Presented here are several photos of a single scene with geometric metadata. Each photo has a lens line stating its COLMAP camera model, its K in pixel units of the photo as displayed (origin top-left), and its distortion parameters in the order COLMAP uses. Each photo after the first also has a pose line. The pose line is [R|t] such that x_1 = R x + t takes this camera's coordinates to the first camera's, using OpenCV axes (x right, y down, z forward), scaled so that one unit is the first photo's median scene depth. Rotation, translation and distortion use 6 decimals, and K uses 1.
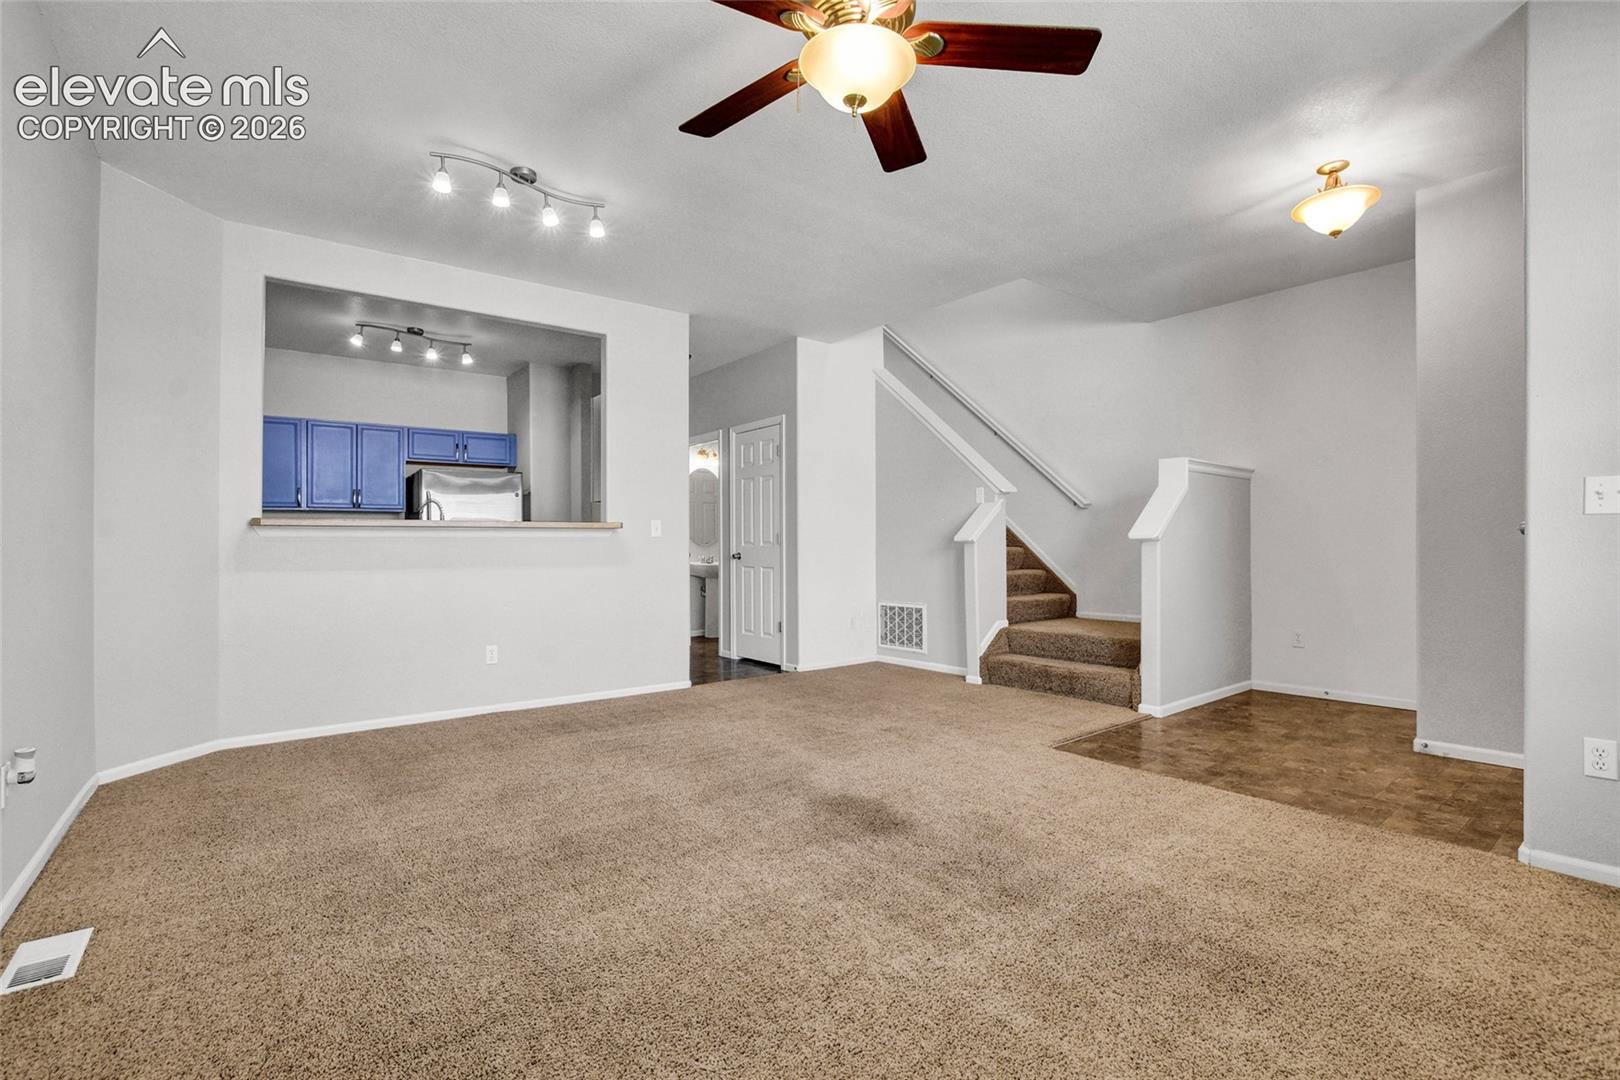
lens RADIAL K [[742.9, 0, 809.8], [0, 742.9, 541.3], [0, 0, 1]] dist [0.002423, 0.000674]
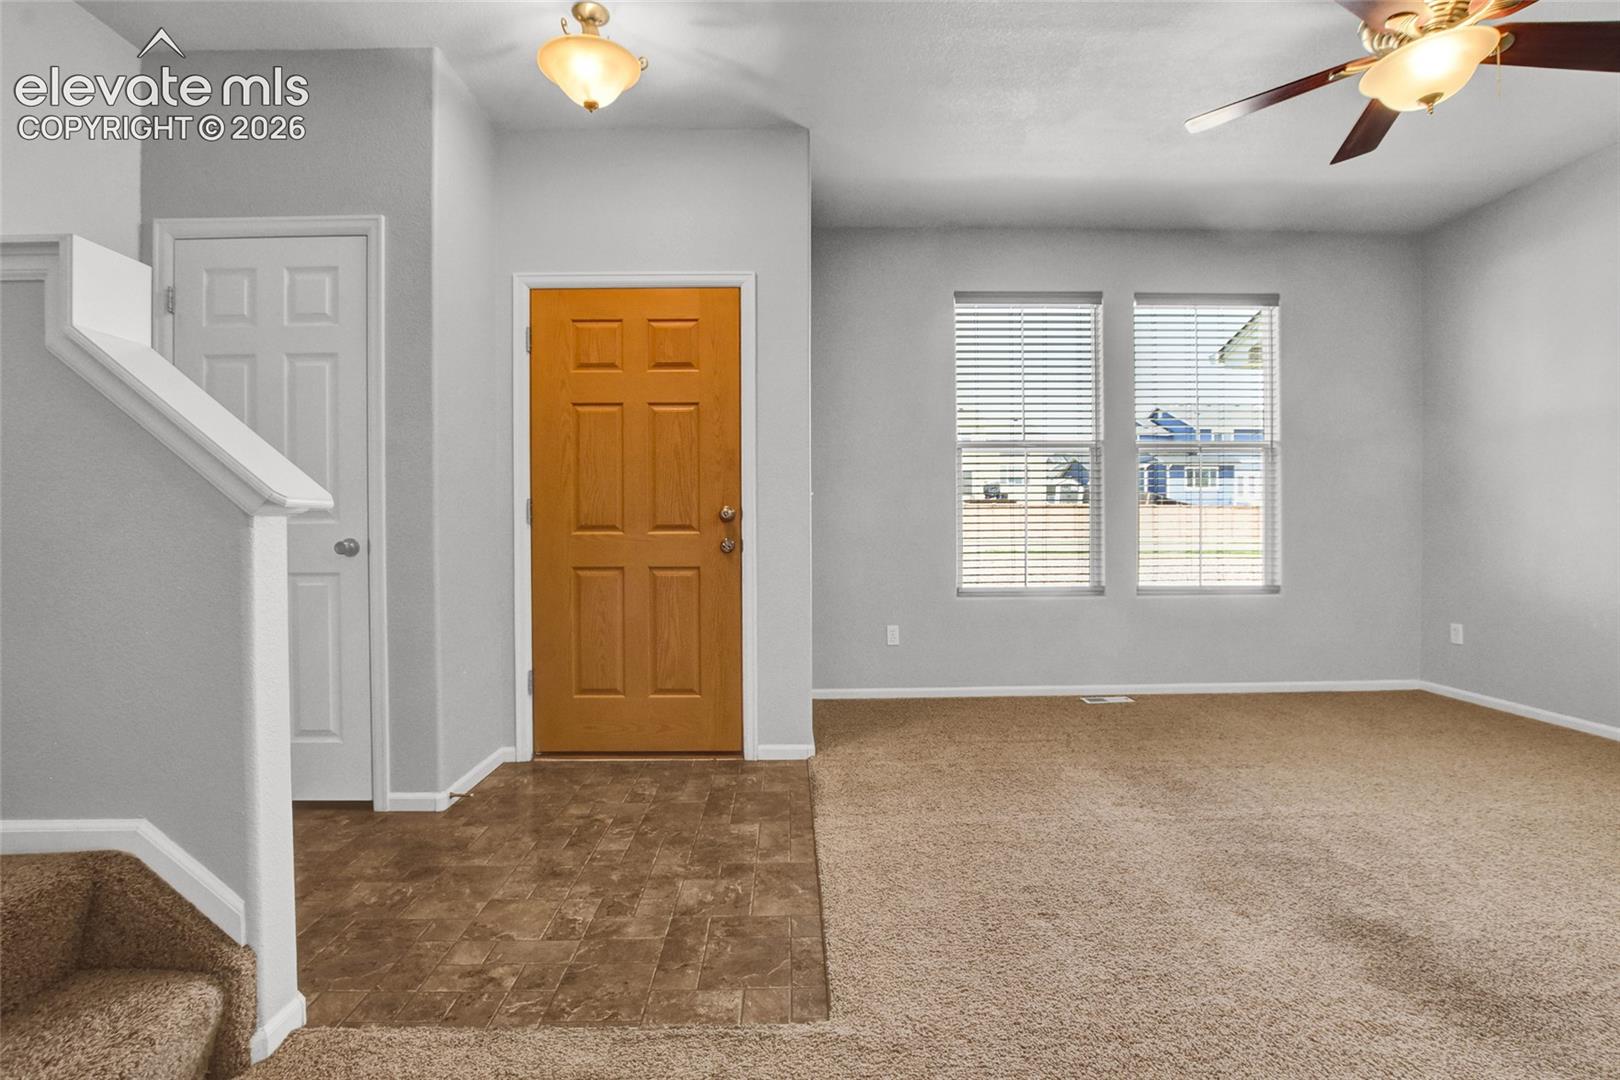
lens RADIAL K [[742.9, 0, 809.5], [0, 742.9, 537.8], [0, 0, 1]] dist [0.002423, 0.000674]
pose [[-0.803967, 0.005245, 0.594650, 0.096432], [0.006017, 0.999982, -0.000685, 0.018899], [-0.594643, 0.003027, -0.803984, 1.433036]]
